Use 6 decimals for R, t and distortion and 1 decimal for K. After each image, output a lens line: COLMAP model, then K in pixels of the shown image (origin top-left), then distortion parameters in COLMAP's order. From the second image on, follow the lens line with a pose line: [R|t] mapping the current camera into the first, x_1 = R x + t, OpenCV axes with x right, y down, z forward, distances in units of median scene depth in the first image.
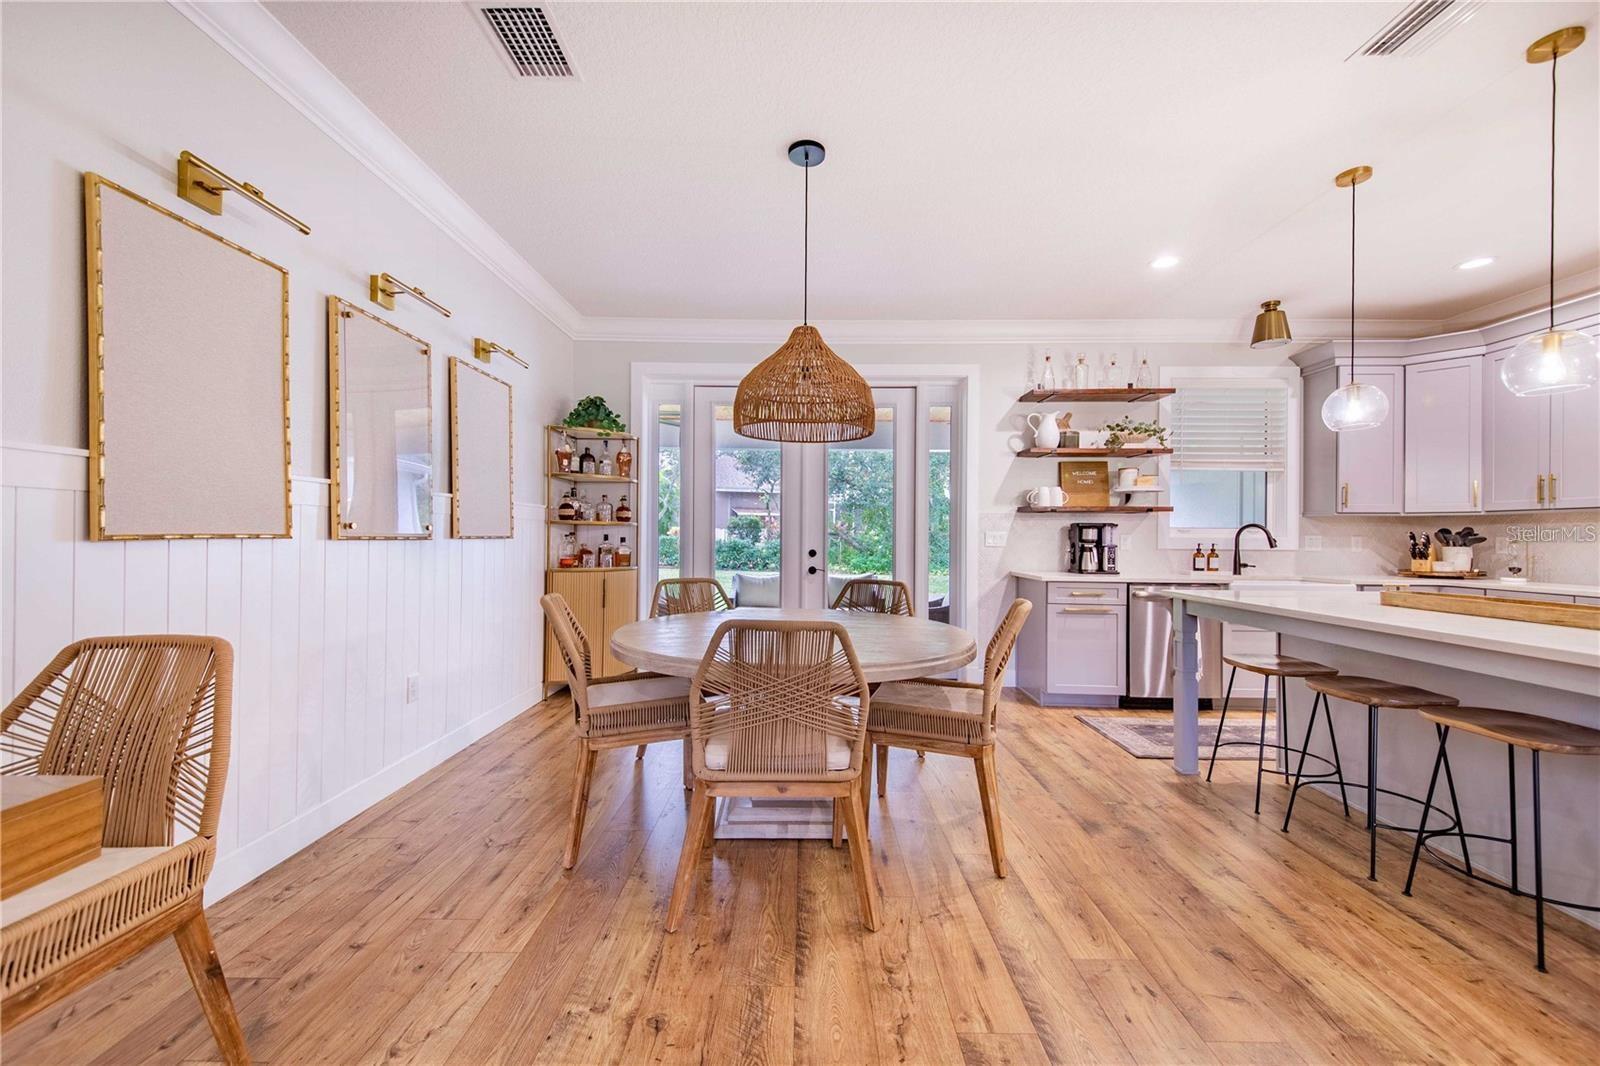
lens RADIAL K [[628.4, 0, 814.2], [0, 628.4, 533.1], [0, 0, 1]] dist [0.026812, -0.007627]
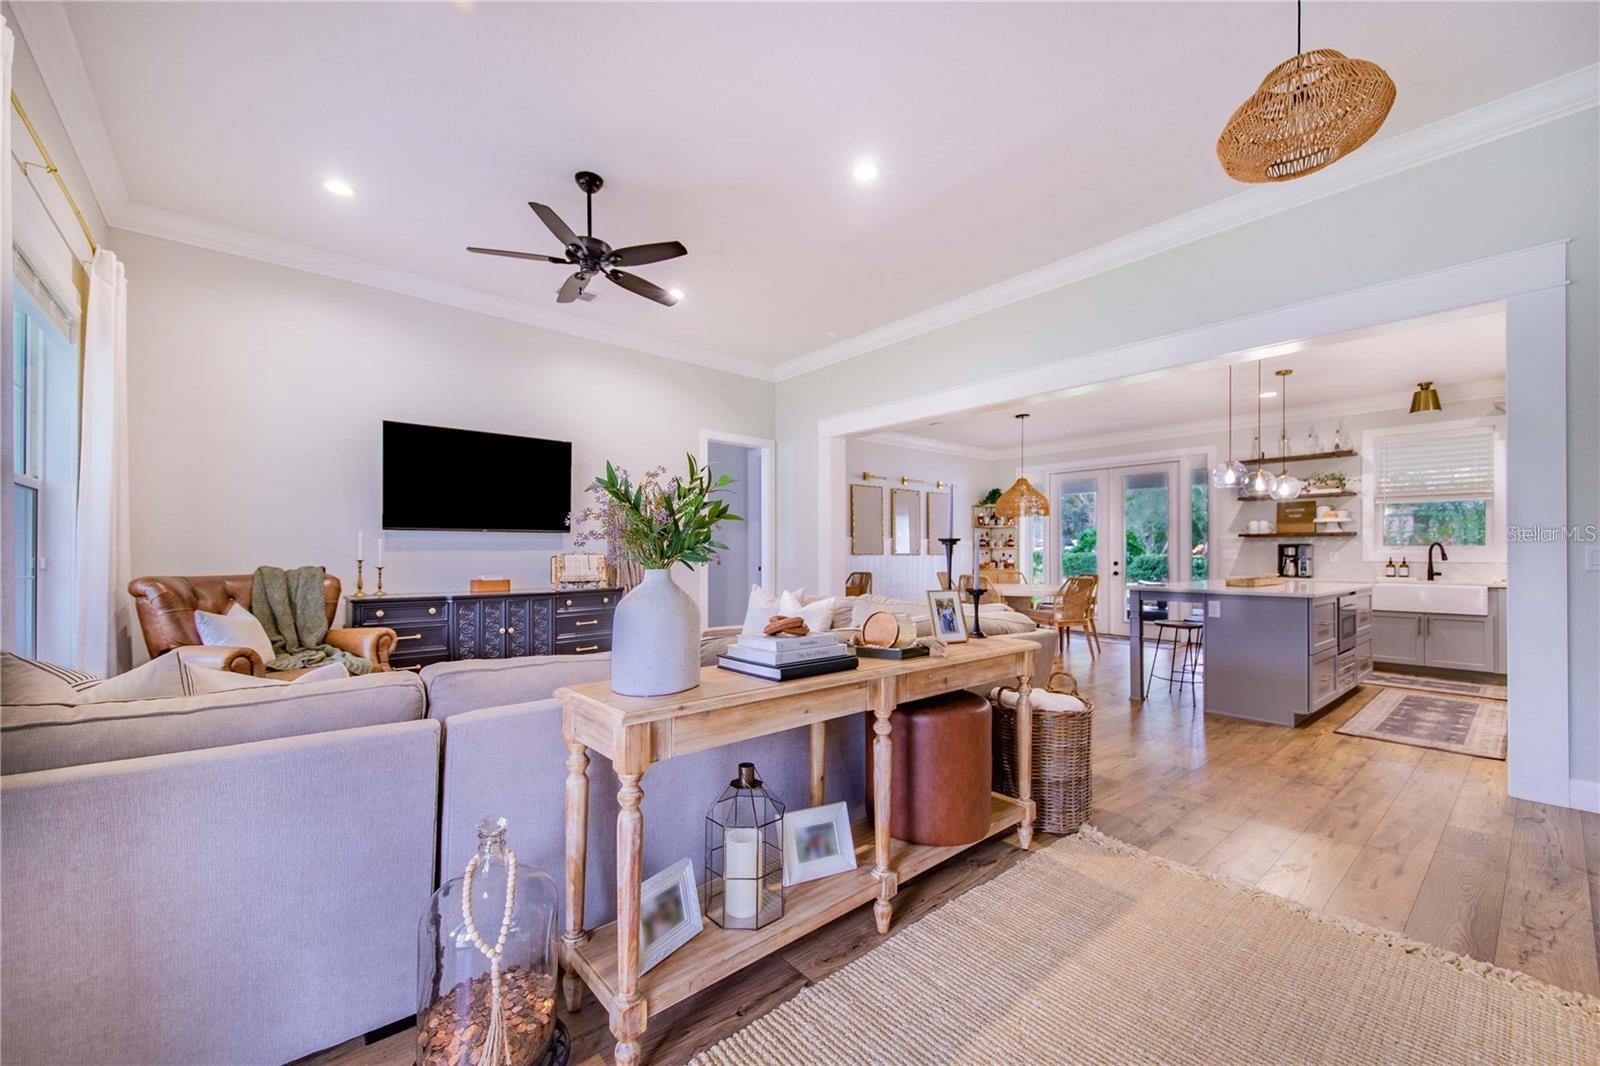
lens RADIAL K [[628.4, 0, 819.6], [0, 628.4, 549.8], [0, 0, 1]] dist [0.026812, -0.007627]
pose [[0.683220, -0.010028, -0.730143, 0.803390], [0.007103, 0.999950, -0.007087, 0.001158], [0.730178, -0.000344, 0.683257, -0.889632]]
